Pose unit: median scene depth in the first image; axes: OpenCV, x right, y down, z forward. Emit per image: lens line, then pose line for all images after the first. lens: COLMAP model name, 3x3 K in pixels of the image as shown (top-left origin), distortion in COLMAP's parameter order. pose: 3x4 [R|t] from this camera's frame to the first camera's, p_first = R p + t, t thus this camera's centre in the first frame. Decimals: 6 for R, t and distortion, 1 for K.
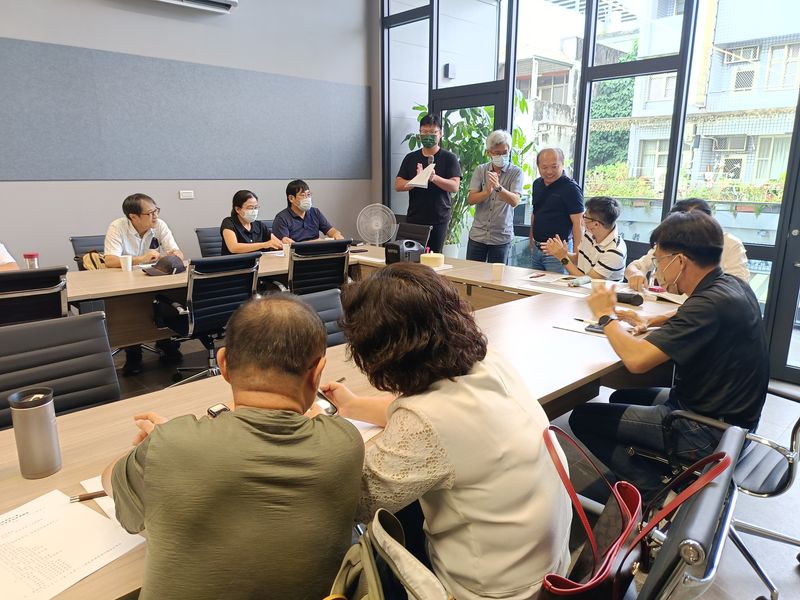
lens RADIAL K [[562.0, 0, 400.0], [0, 562.0, 300.0], [0, 0, 1]] dist [0.029170, -0.028479]
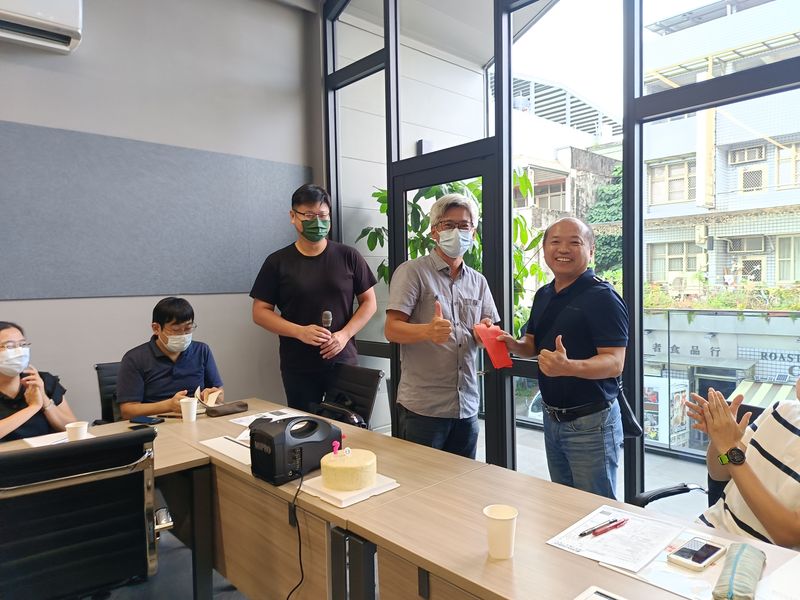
lens RADIAL K [[559.1, 0, 398.9], [0, 559.1, 302.9], [0, 0, 1]] dist [0.040453, -0.048588]
pose [[0.999675, -0.022830, -0.011331, 0.063442], [0.020327, 0.982355, -0.185918, -0.070698], [0.015376, 0.185628, 0.982500, 0.327115]]
